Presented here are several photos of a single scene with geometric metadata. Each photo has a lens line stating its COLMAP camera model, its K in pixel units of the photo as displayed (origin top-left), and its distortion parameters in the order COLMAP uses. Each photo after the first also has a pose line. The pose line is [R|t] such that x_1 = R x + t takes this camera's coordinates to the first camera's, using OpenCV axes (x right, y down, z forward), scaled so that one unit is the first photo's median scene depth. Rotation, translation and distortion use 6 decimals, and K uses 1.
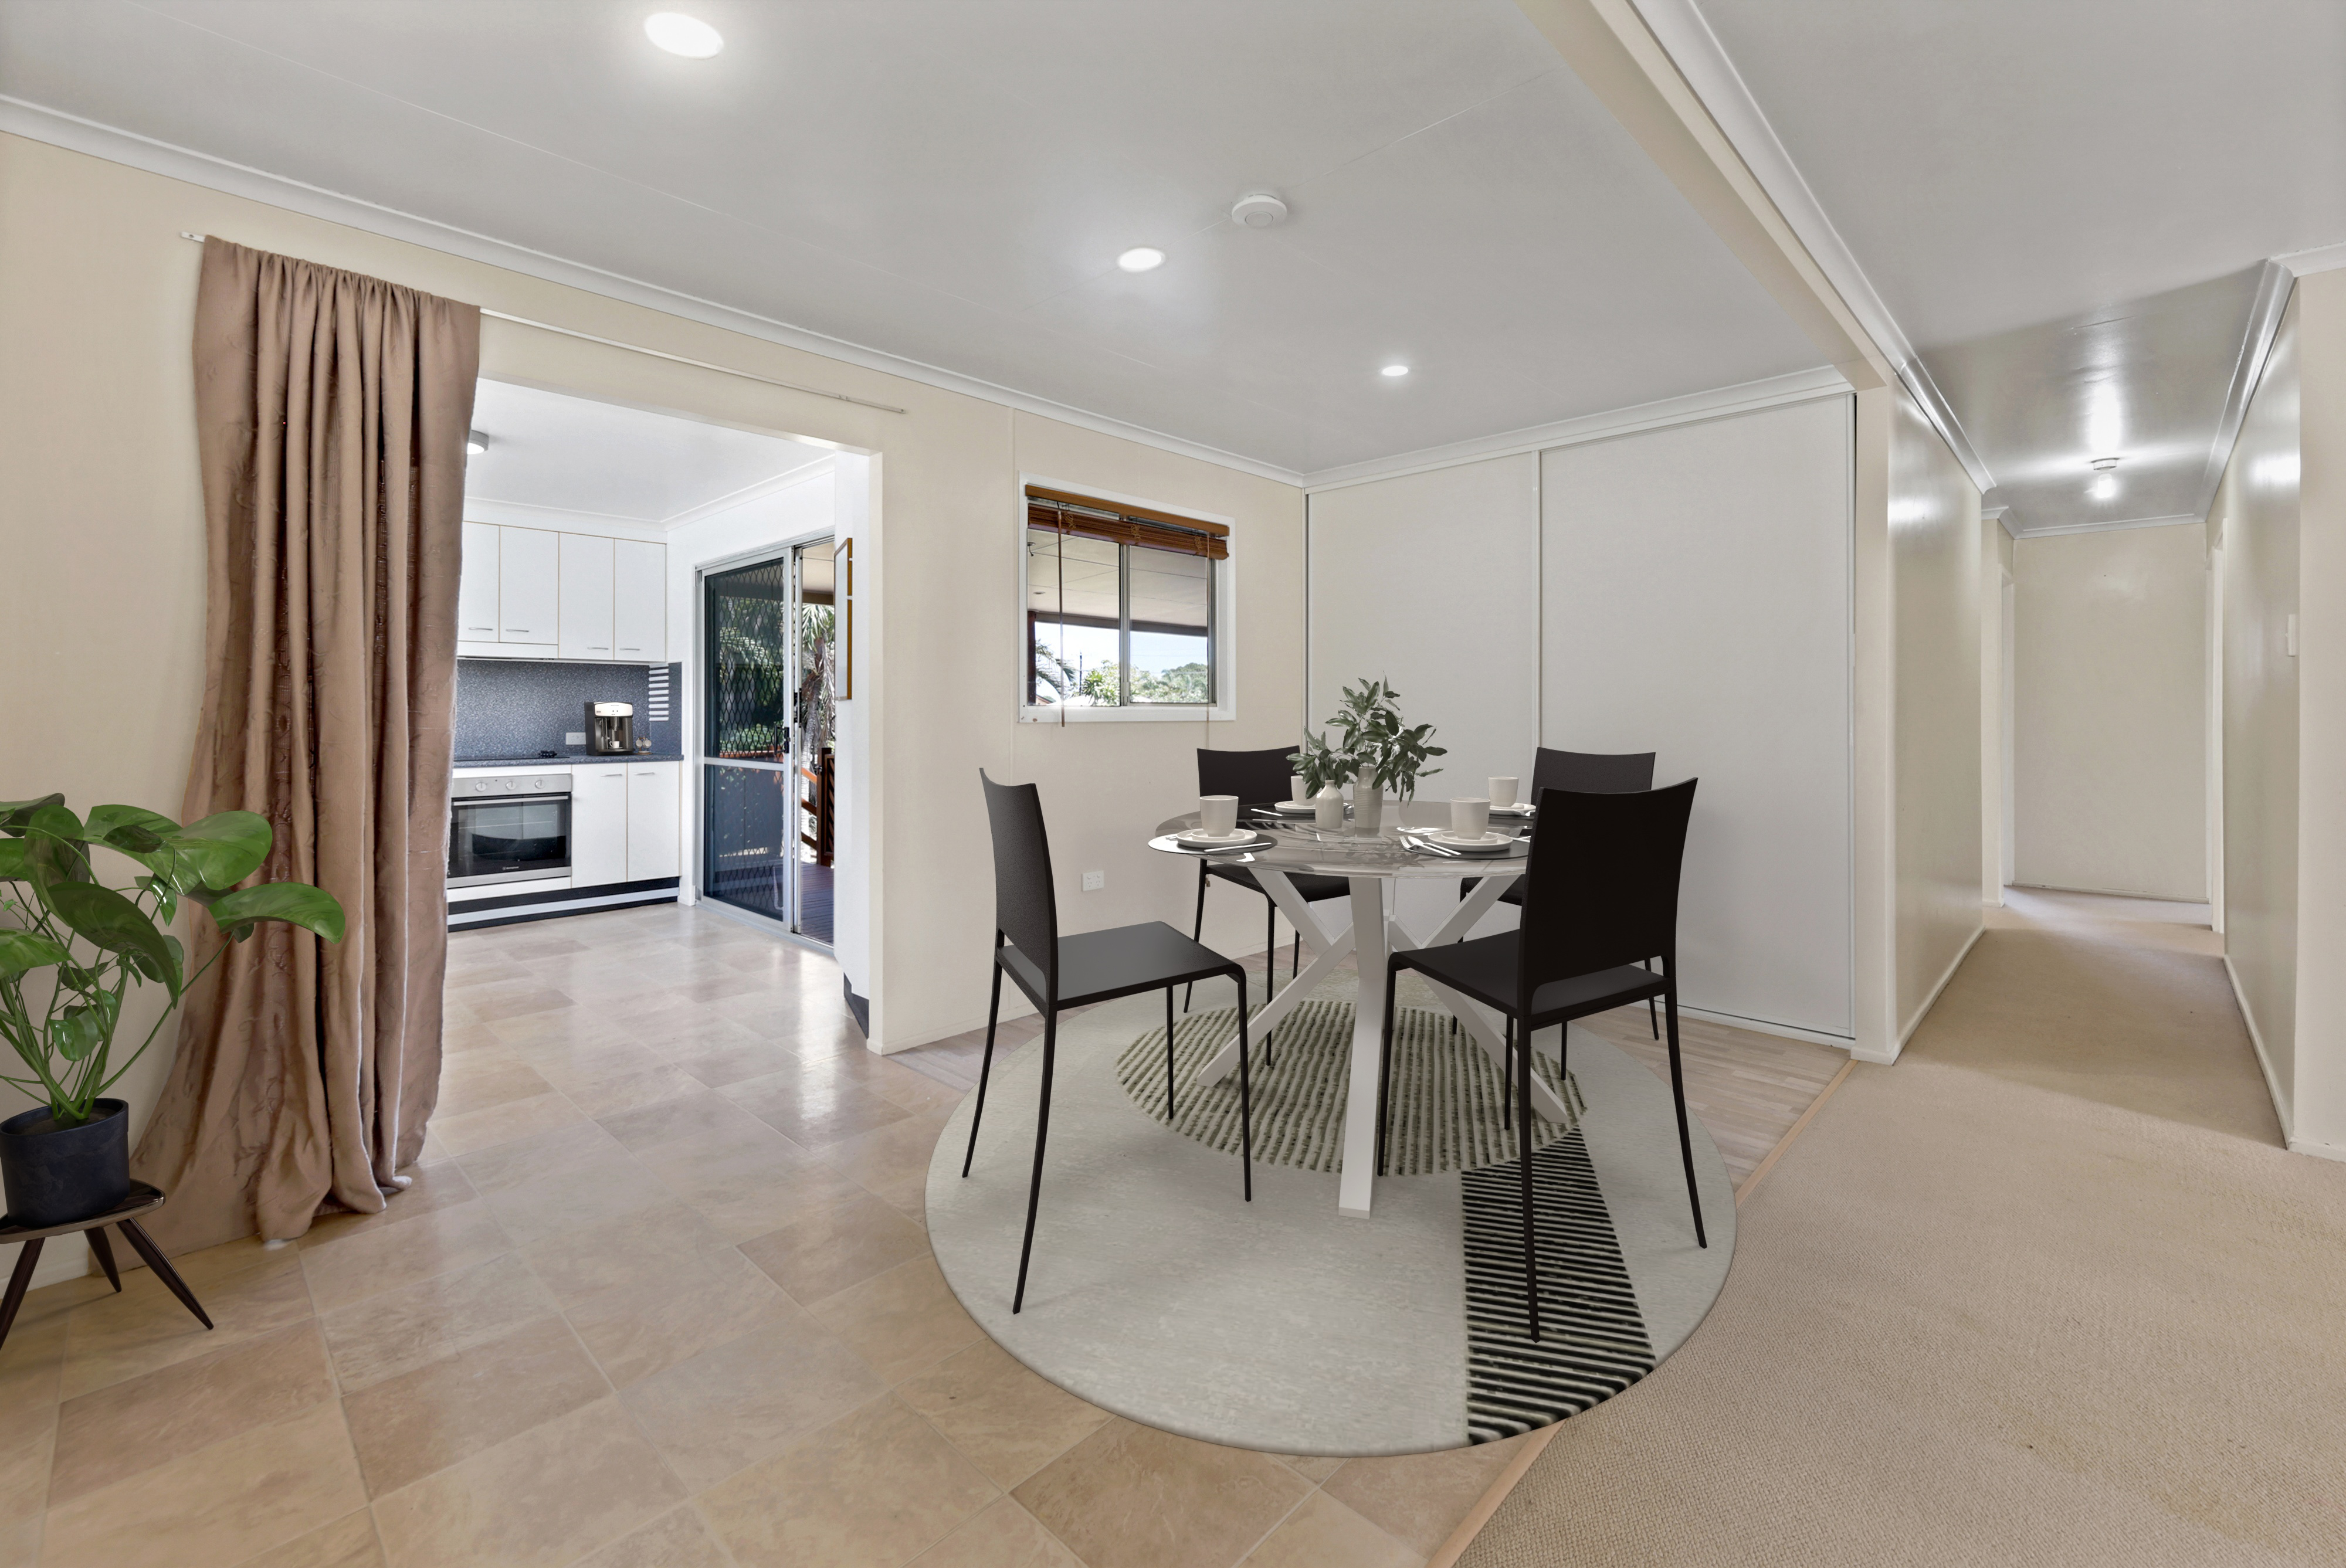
lens RADIAL K [[995.9, 0, 1169.7], [0, 995.9, 709.7], [0, 0, 1]] dist [-0.000324, -0.000034]
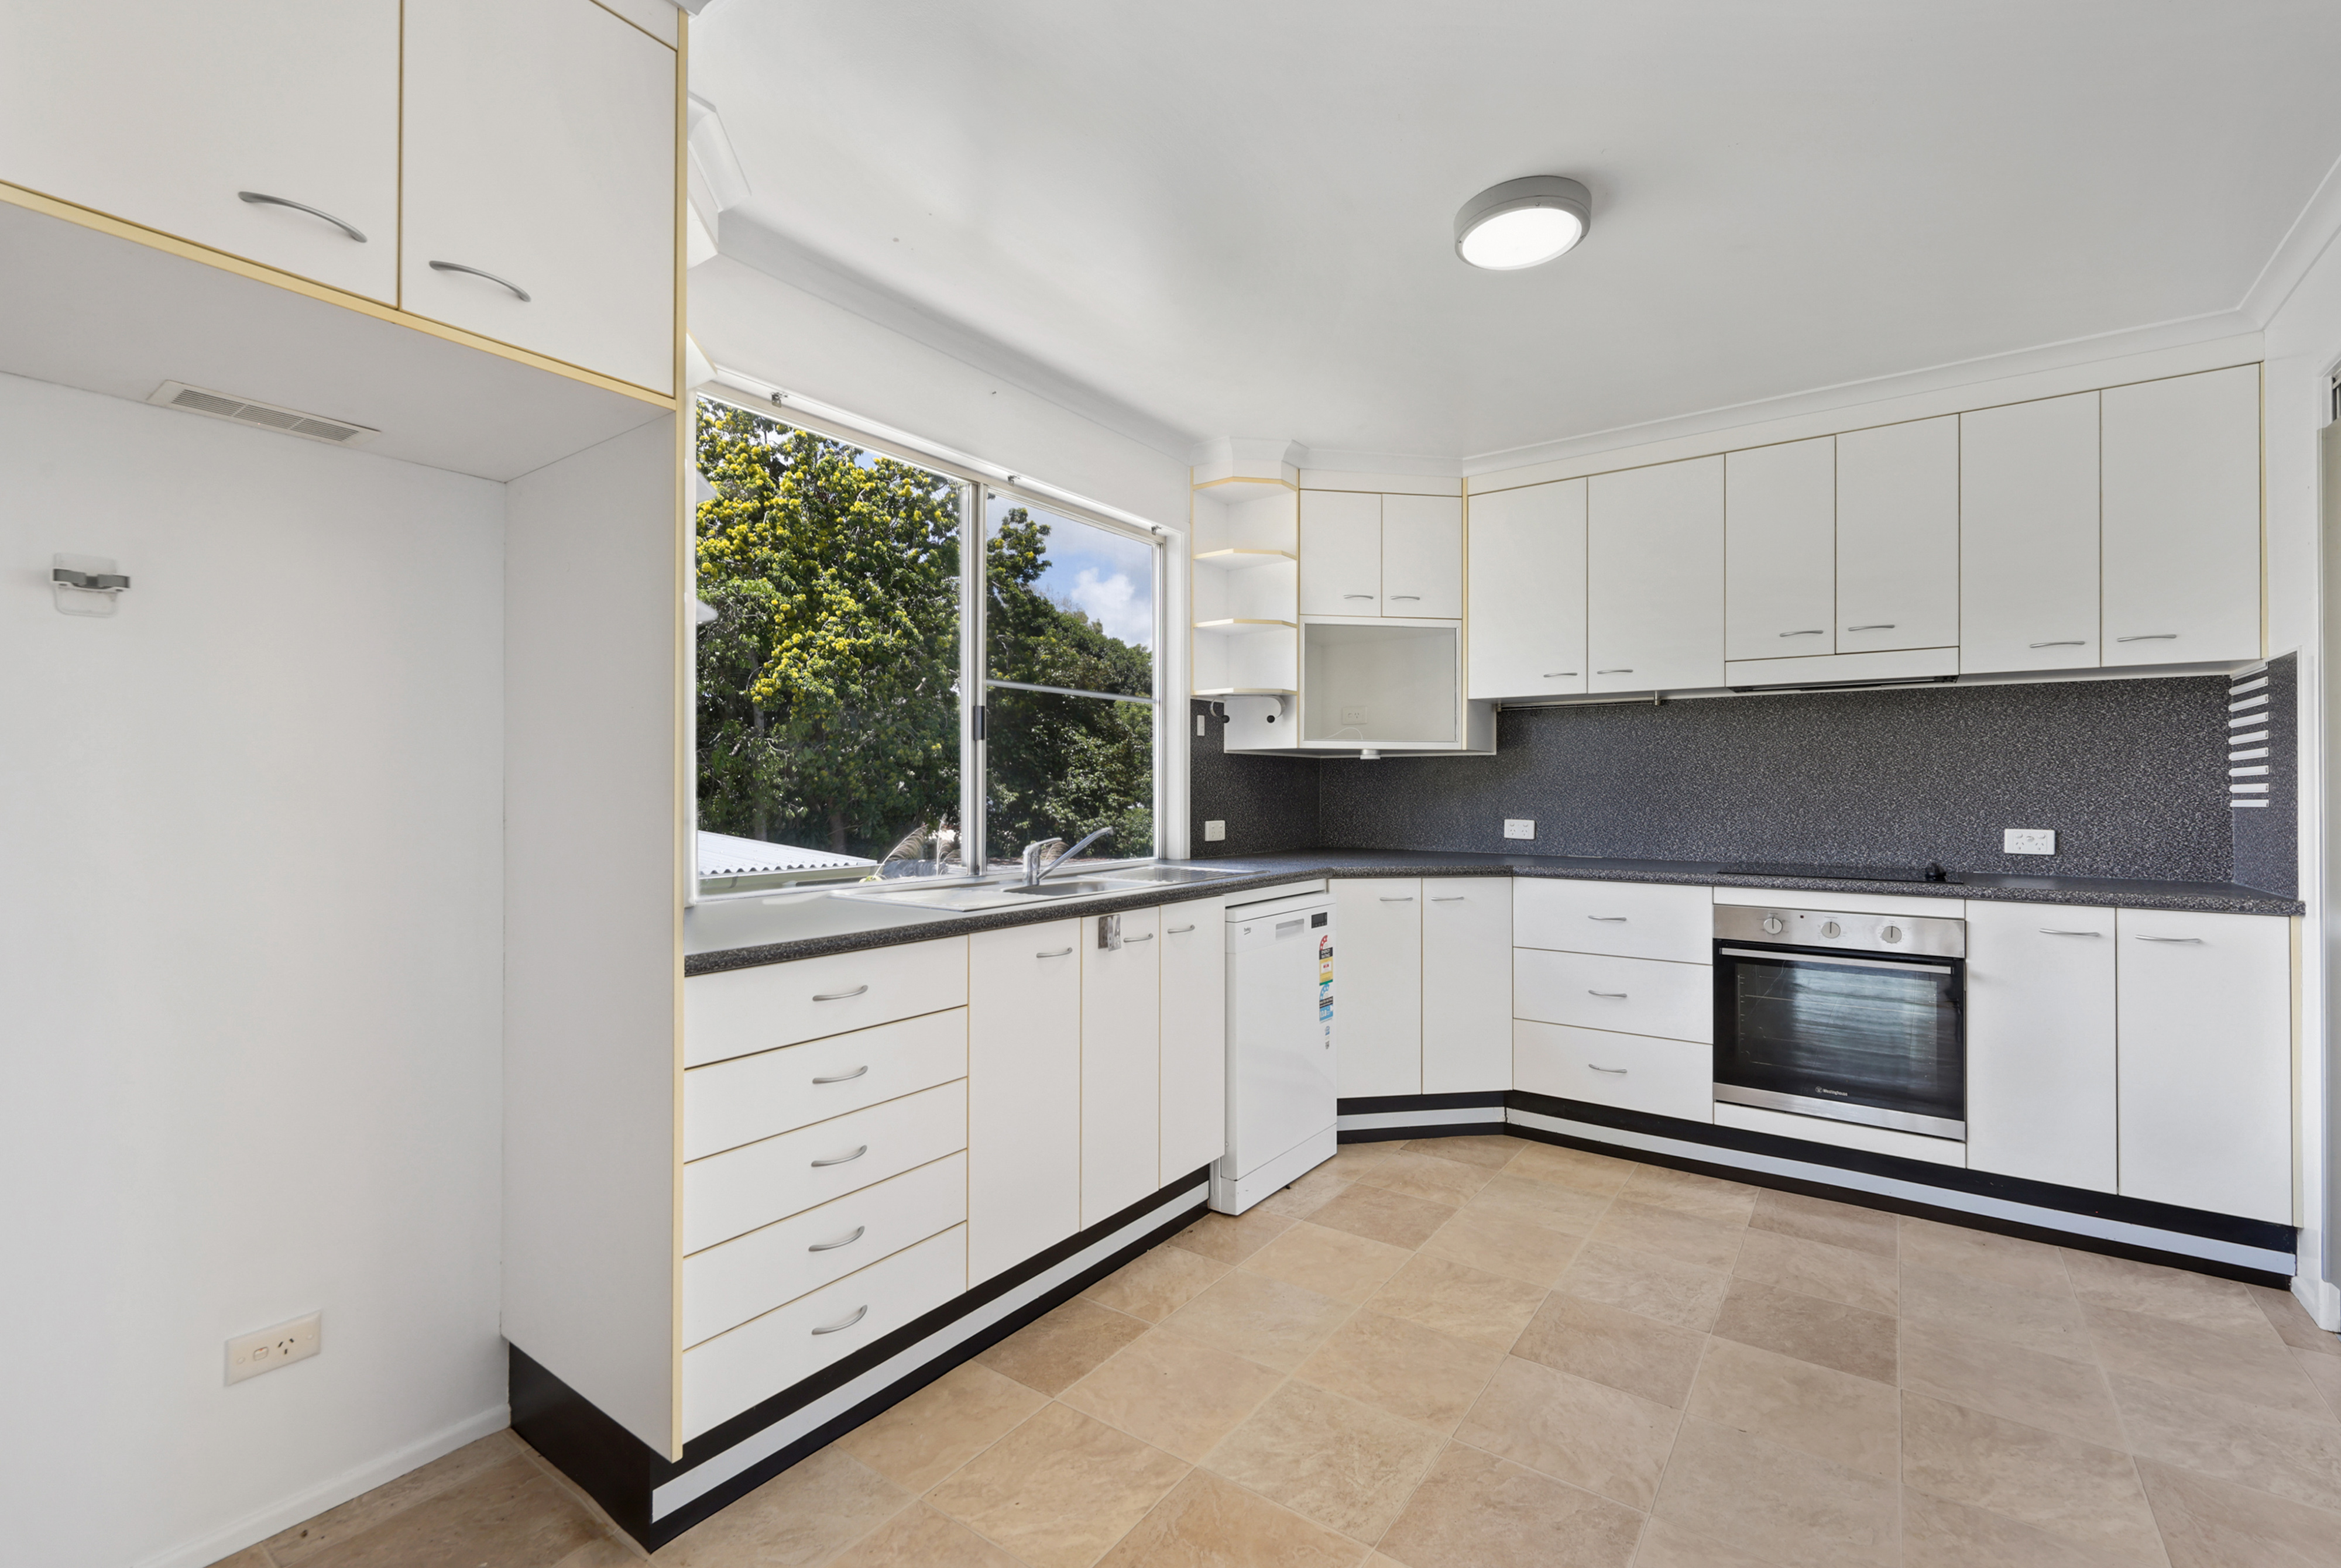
lens RADIAL K [[1002.0, 0, 1170.5], [0, 1002.0, 784.0], [0, 0, 1]] dist [0.000950, 0.000817]
pose [[0.146210, -0.004888, -0.989242, -0.188535], [0.000593, 0.999988, -0.004854, 0.003322], [0.989253, 0.000123, 0.146211, 0.551608]]
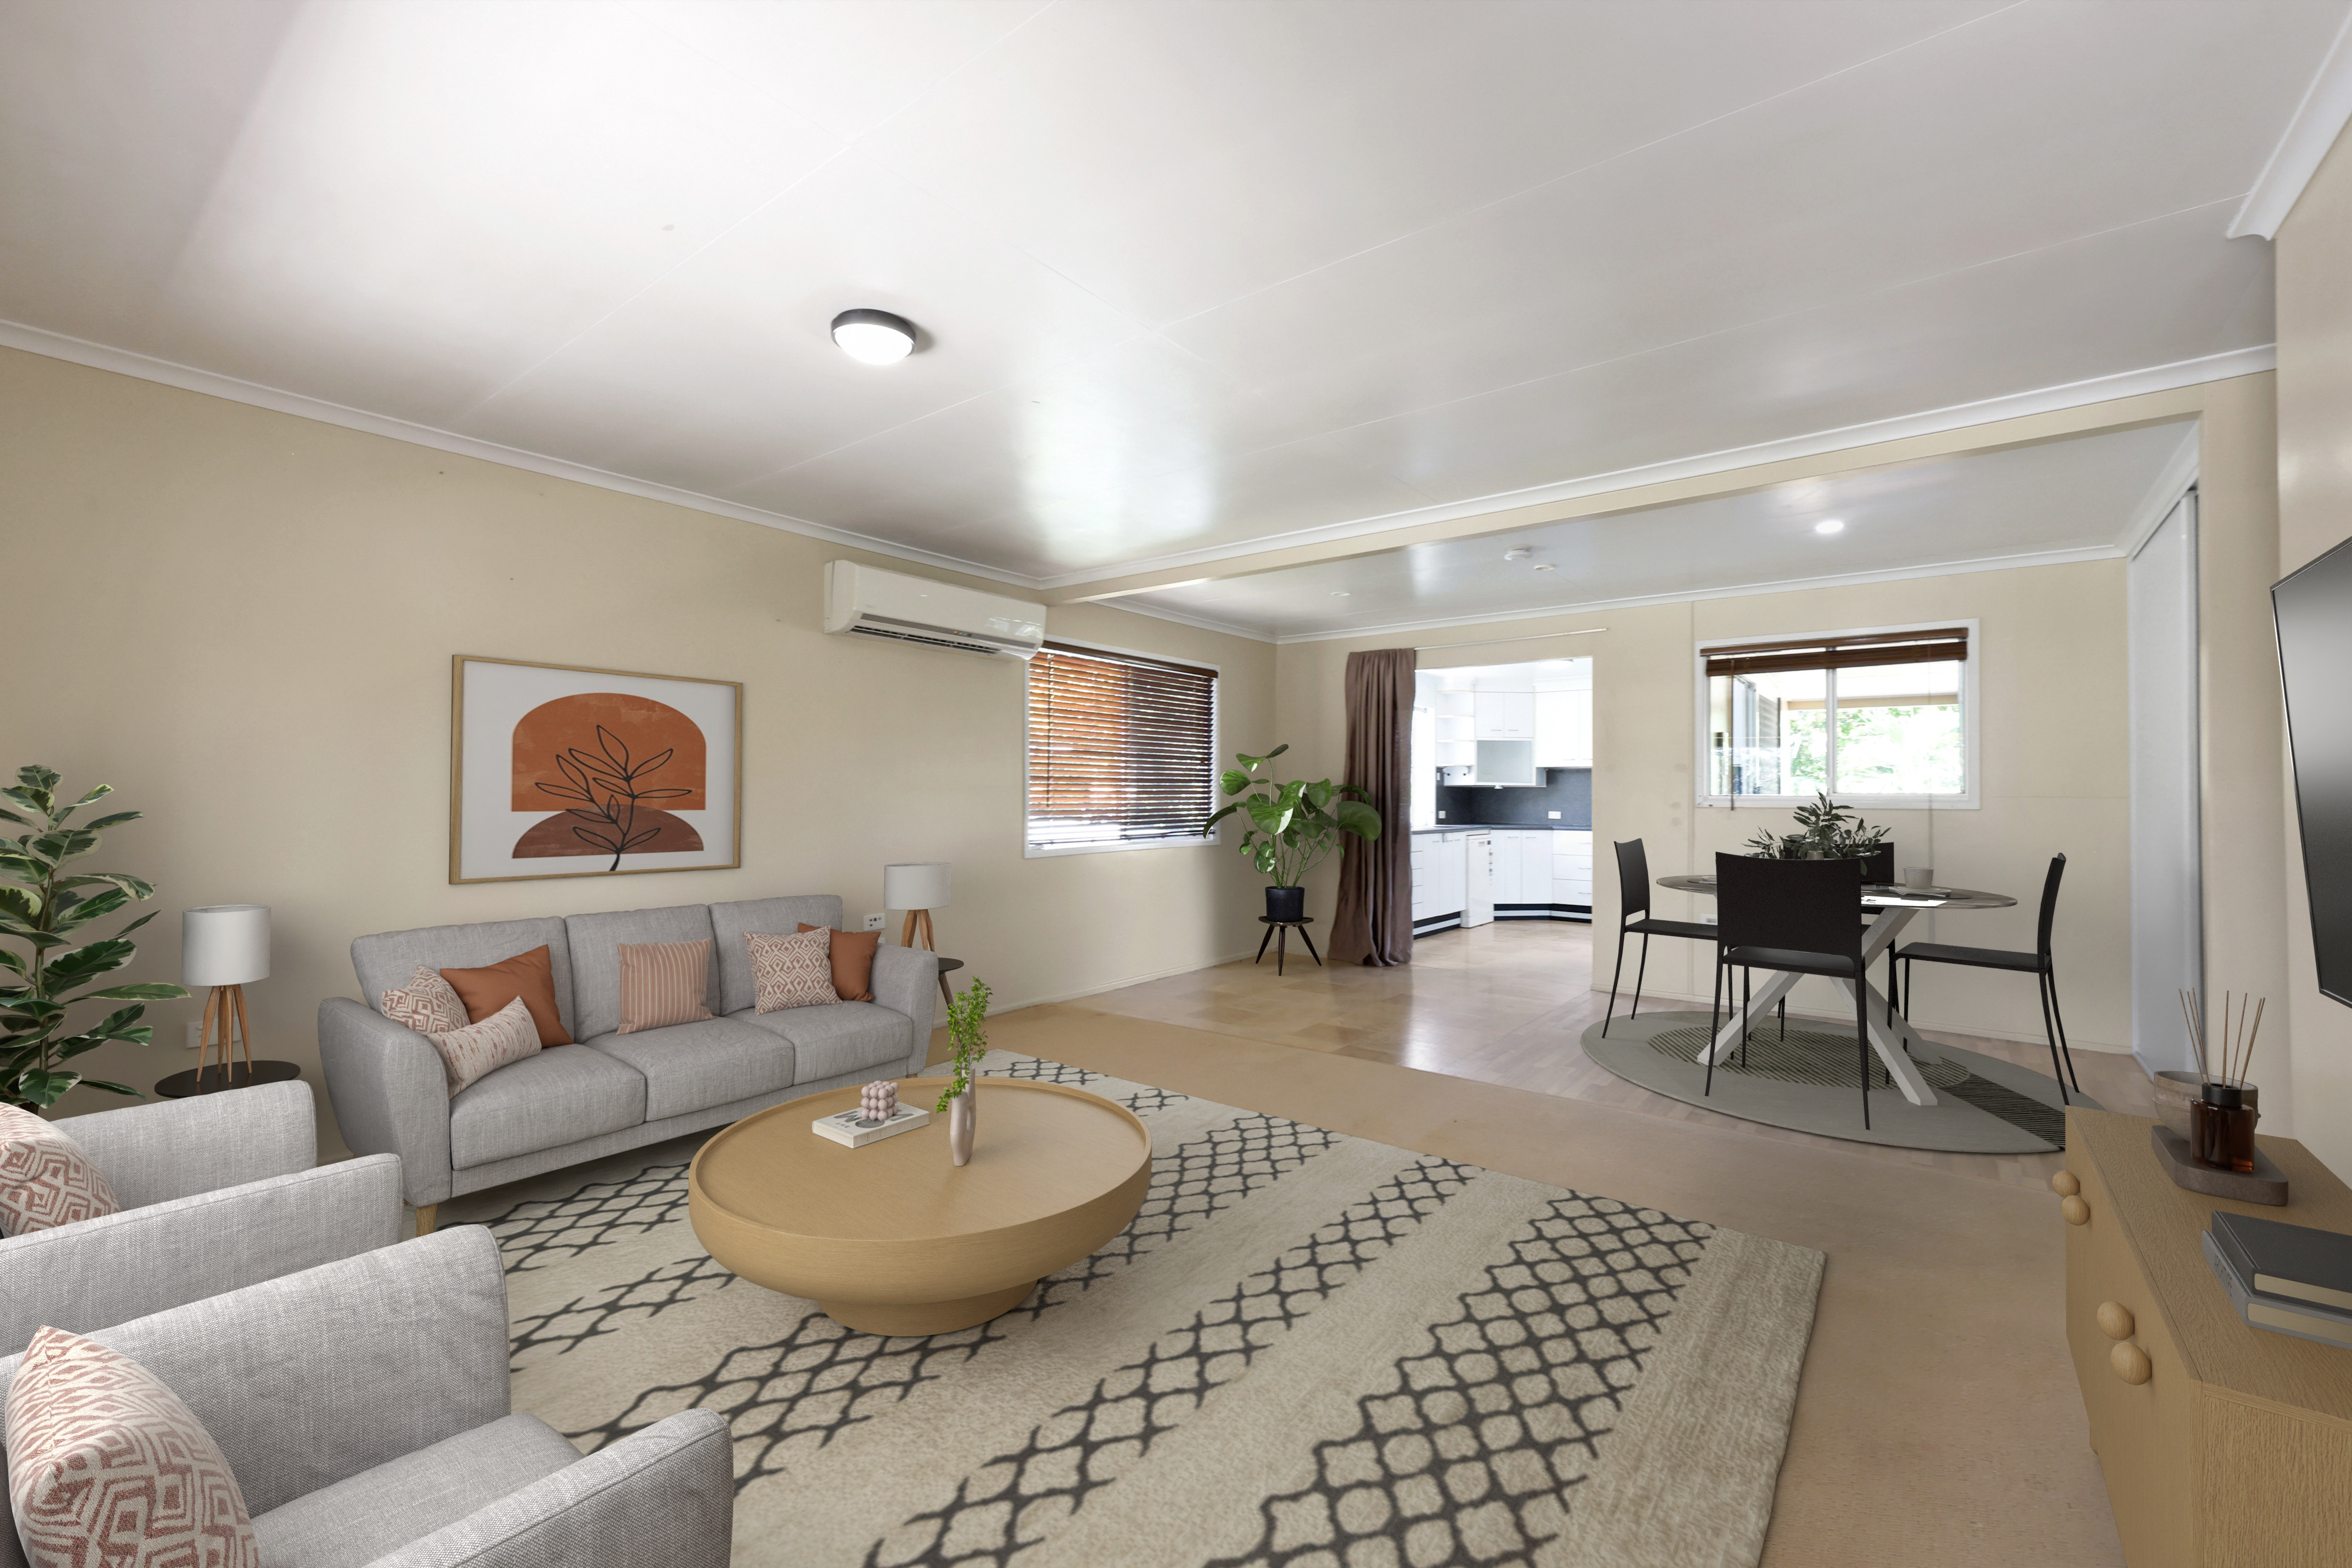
lens RADIAL K [[943.1, 0, 1176.0], [0, 943.1, 784.0], [0, 0, 1]] dist [0.000283, 0.000003]
pose [[0.098463, -0.013112, -0.995054, 0.782122], [-0.002068, 0.999908, -0.013381, -0.000818], [0.995139, 0.003375, 0.098427, 0.046643]]
